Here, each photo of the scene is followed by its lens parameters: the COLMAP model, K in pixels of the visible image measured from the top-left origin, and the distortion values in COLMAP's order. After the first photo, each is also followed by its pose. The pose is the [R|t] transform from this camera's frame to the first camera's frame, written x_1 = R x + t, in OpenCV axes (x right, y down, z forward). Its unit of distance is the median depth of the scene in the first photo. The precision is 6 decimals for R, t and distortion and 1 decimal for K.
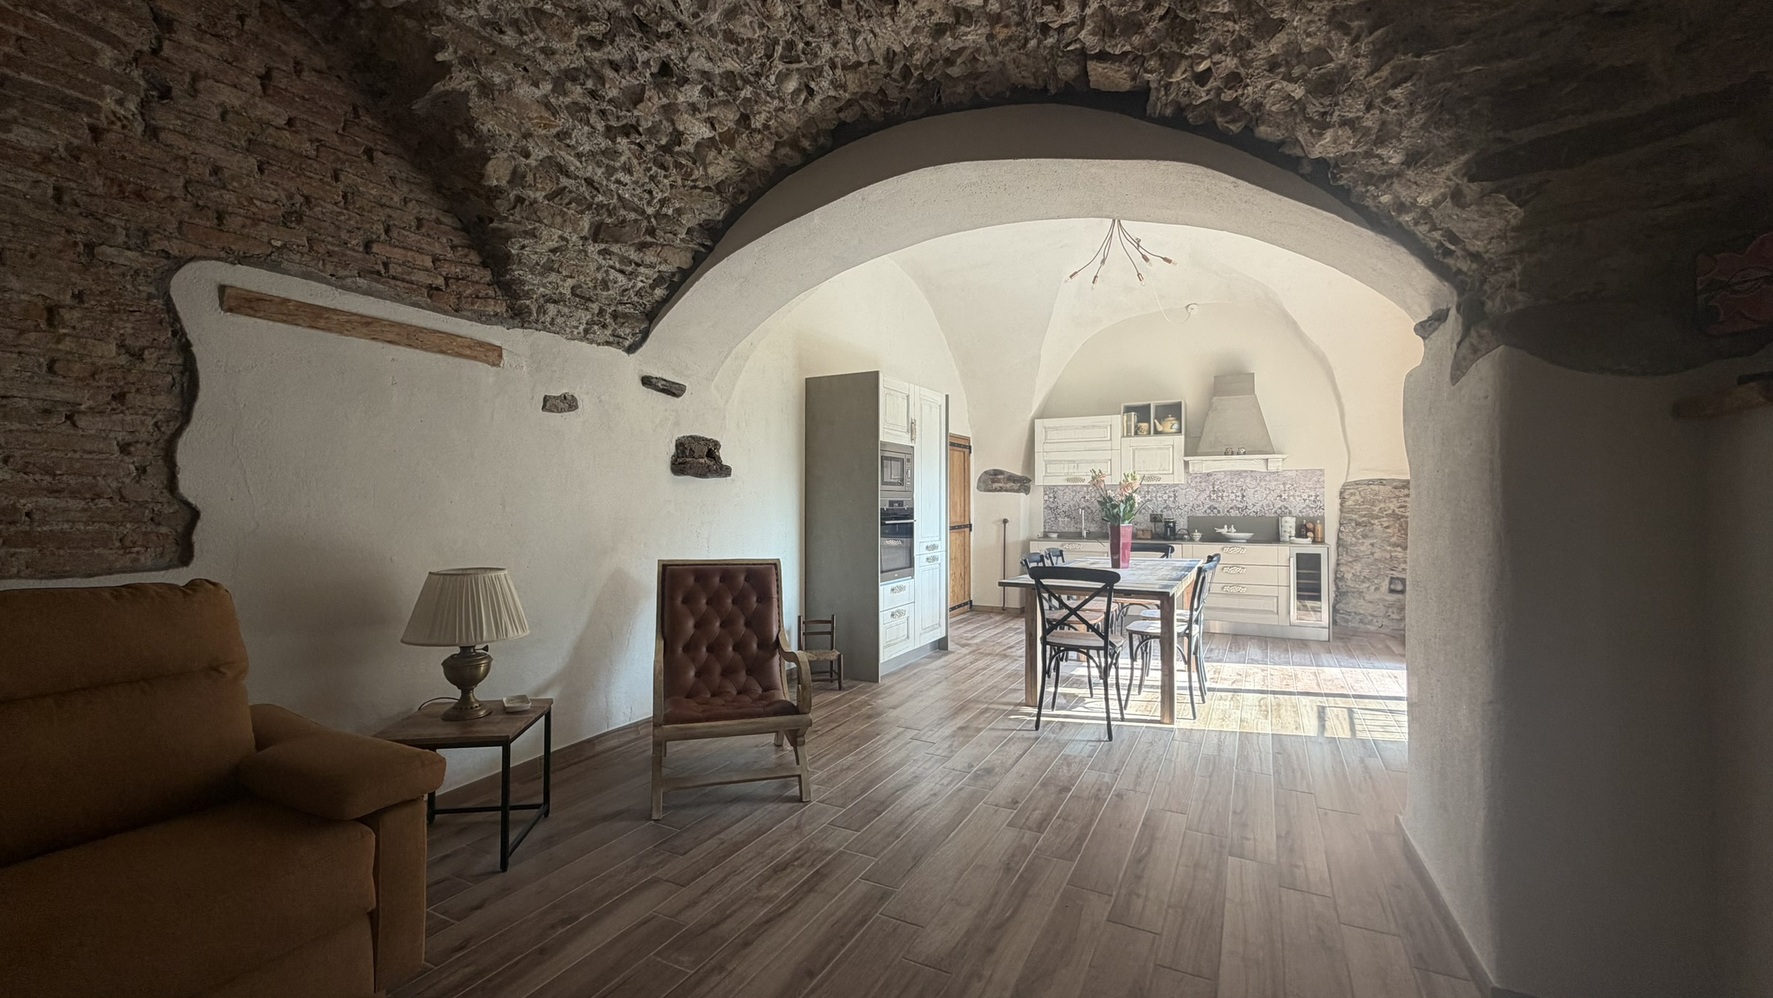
lens RADIAL K [[711.7, 0, 878.1], [0, 711.7, 500.1], [0, 0, 1]] dist [-0.001727, 0.001273]
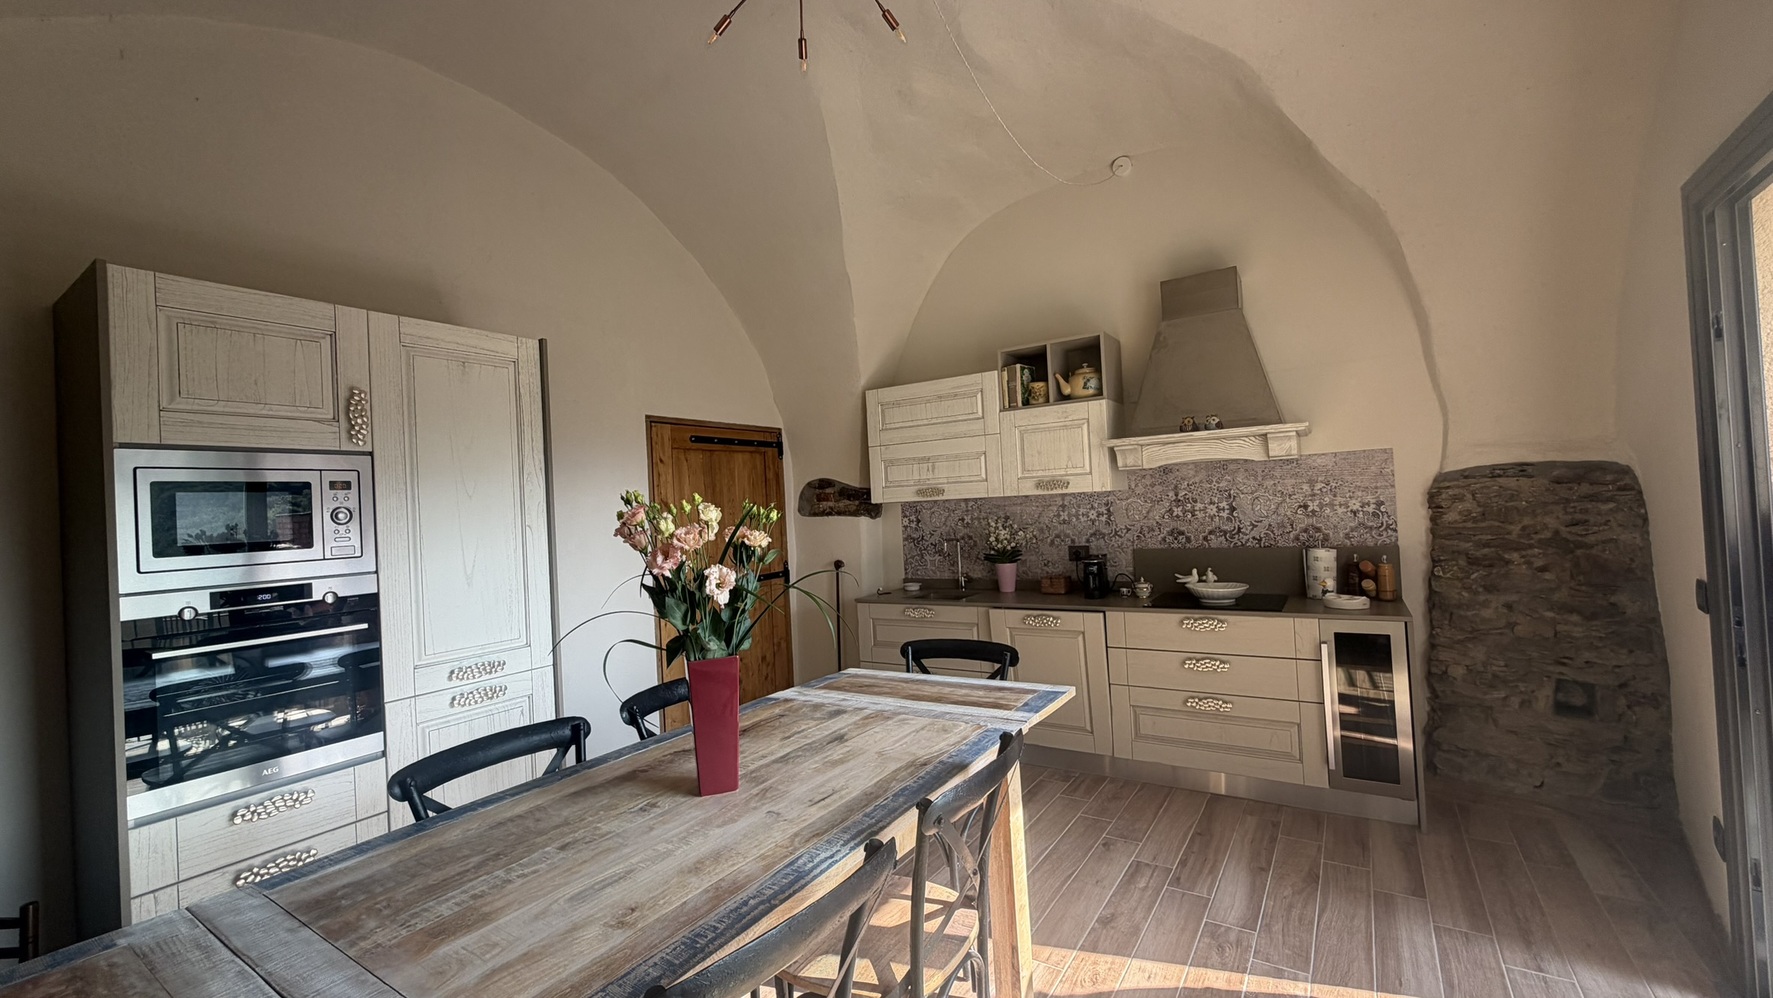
lens RADIAL K [[711.7, 0, 880.9], [0, 711.7, 497.7], [0, 0, 1]] dist [-0.001727, 0.001273]
pose [[0.994670, -0.050767, -0.089748, 0.494604], [0.050259, 0.998705, -0.007909, -0.036031], [0.090033, 0.003356, 0.995933, 0.744801]]
